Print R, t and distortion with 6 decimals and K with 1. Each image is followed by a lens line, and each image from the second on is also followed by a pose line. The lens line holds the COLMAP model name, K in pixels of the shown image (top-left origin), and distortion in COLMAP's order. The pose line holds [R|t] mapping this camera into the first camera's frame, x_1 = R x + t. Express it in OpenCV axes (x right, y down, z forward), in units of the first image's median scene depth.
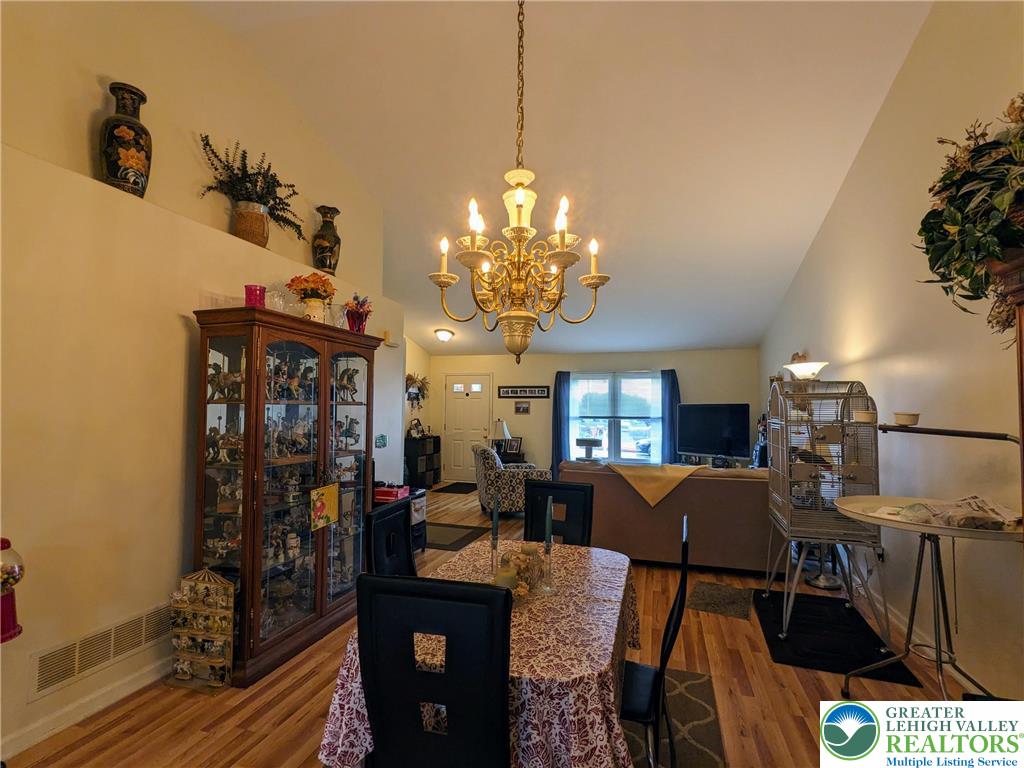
lens RADIAL K [[491.0, 0, 509.3], [0, 491.0, 388.0], [0, 0, 1]] dist [0.000265, 0.000537]
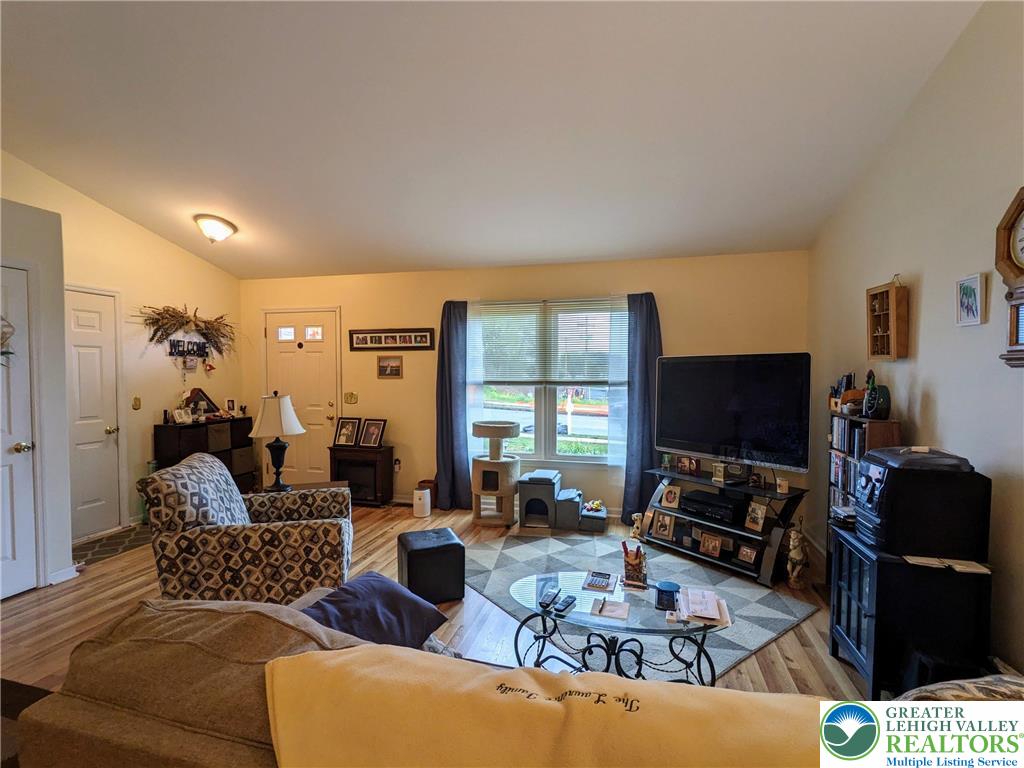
lens RADIAL K [[491.0, 0, 509.9], [0, 491.0, 385.3], [0, 0, 1]] dist [0.000265, 0.000537]
pose [[0.999046, -0.011341, 0.042163, 0.151426], [0.008163, 0.997166, 0.074791, 0.020779], [-0.042892, -0.074376, 0.996307, 0.446317]]
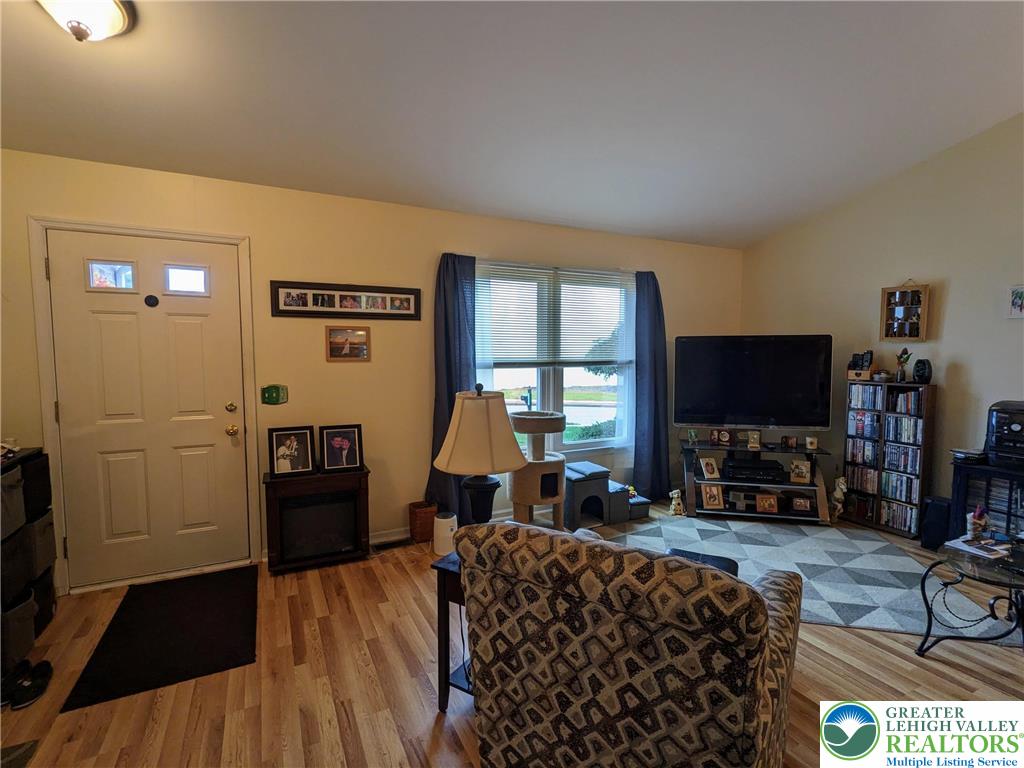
lens RADIAL K [[491.0, 0, 515.1], [0, 491.0, 387.8], [0, 0, 1]] dist [0.000265, 0.000537]
pose [[0.719762, -0.061093, 0.691528, -0.151196], [-0.021810, 0.993639, 0.110484, 0.031040], [-0.693879, -0.094605, 0.713850, 0.682396]]
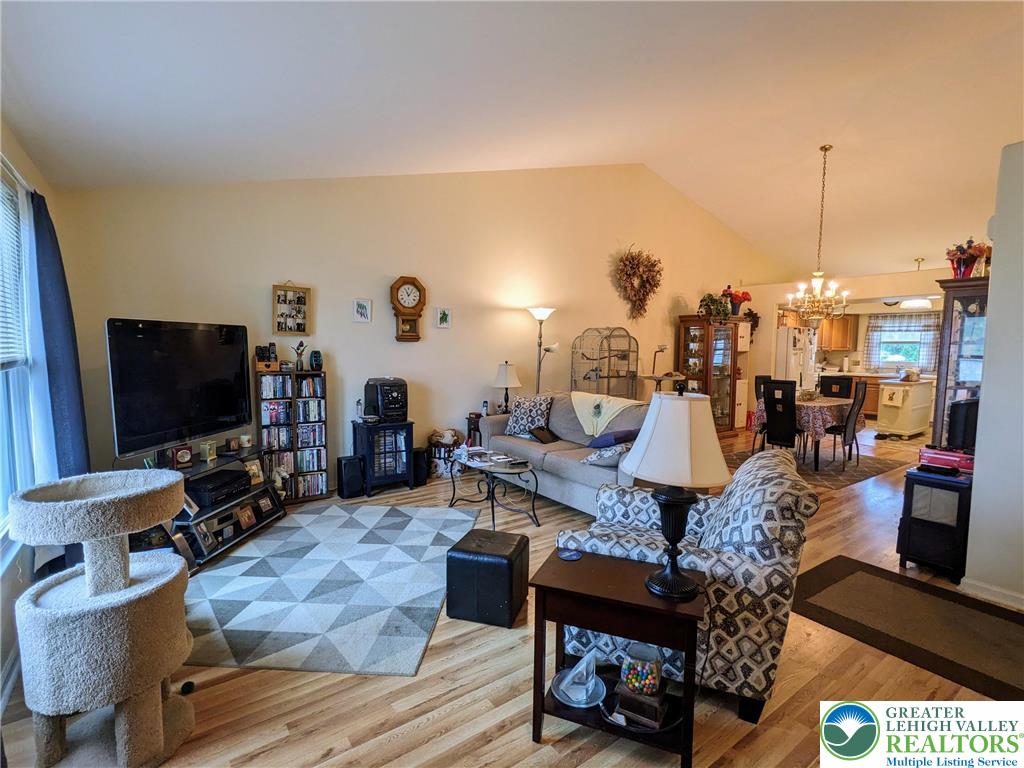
lens RADIAL K [[491.0, 0, 511.5], [0, 491.0, 384.9], [0, 0, 1]] dist [0.000265, 0.000537]
pose [[-0.796342, -0.063785, 0.601474, -0.077947], [-0.043250, 0.997883, 0.048561, 0.047473], [-0.603299, 0.012657, -0.797415, 1.028865]]
